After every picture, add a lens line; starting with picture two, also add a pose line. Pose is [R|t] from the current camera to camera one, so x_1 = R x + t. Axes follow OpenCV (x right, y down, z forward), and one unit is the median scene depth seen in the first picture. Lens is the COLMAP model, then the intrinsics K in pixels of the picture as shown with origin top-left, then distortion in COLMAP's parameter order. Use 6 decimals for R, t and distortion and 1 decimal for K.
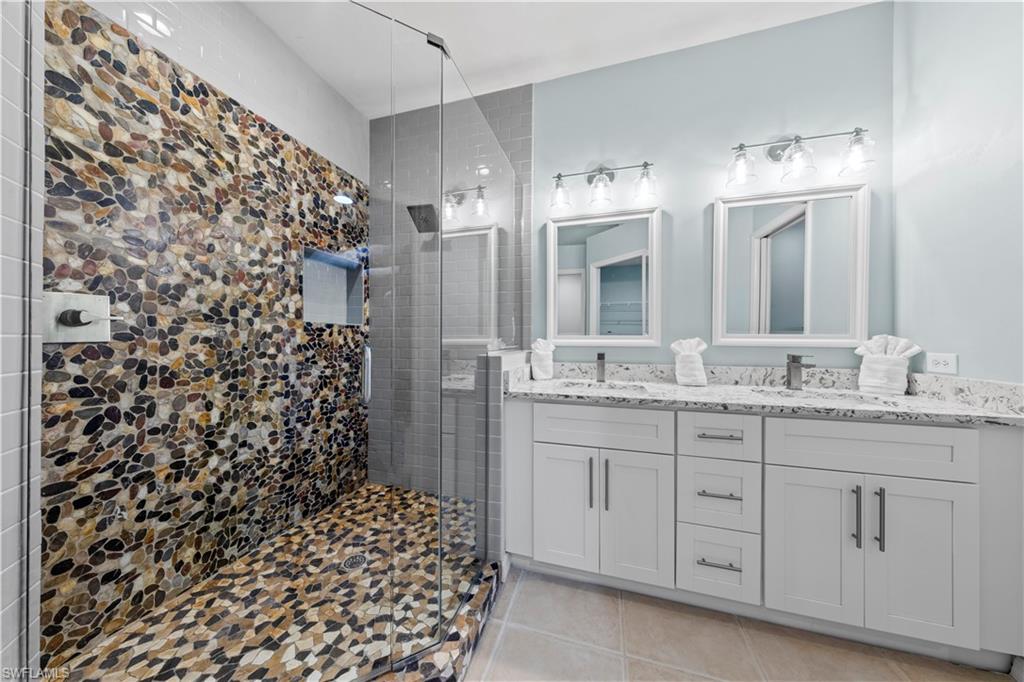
lens RADIAL K [[323.4, 0, 514.8], [0, 323.4, 338.1], [0, 0, 1]] dist [0.002517, 0.000017]
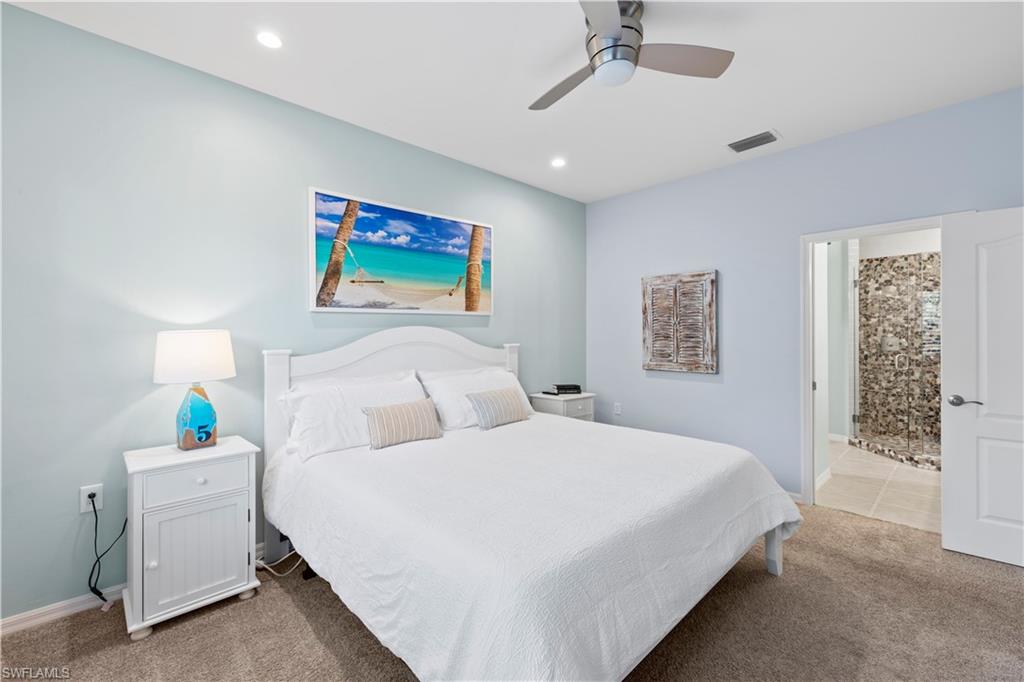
lens RADIAL K [[431.2, 0, 508.9], [0, 431.2, 333.2], [0, 0, 1]] dist [0.003879, -0.000525]
pose [[-0.501020, -0.008294, -0.865396, 3.882526], [0.000999, 0.999948, -0.010161, -0.107223], [0.865435, -0.005955, -0.500986, -0.222408]]
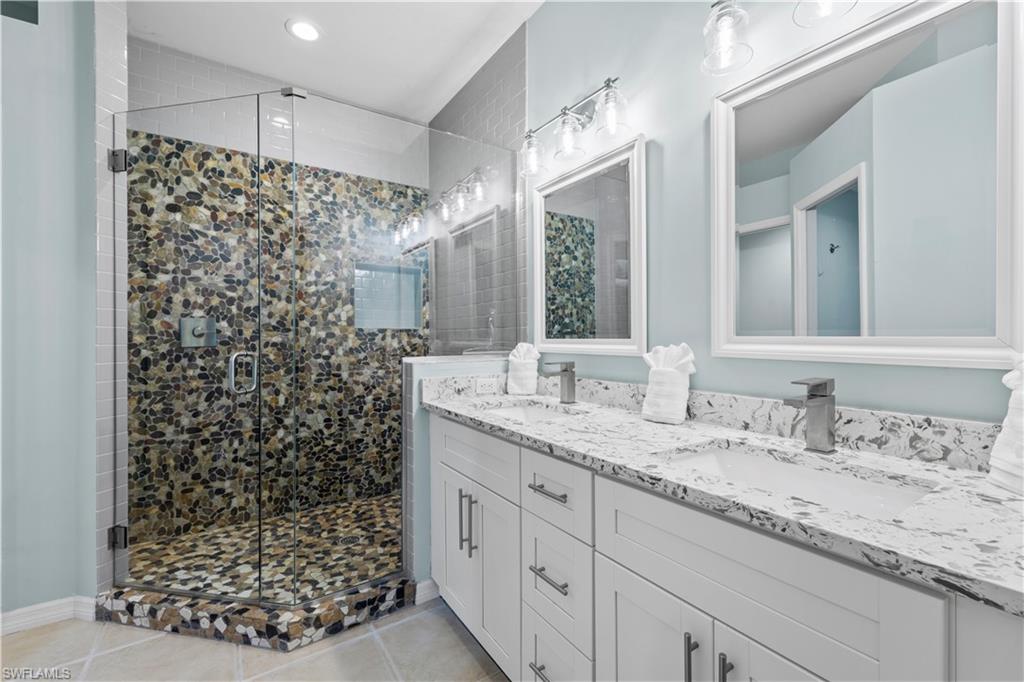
lens RADIAL K [[431.2, 0, 511.6], [0, 431.2, 338.2], [0, 0, 1]] dist [0.003879, -0.000525]
pose [[0.769060, -0.004628, -0.639160, 1.036748], [0.007577, 0.999970, 0.001876, -0.017393], [0.639132, -0.006286, 0.769071, 0.233074]]
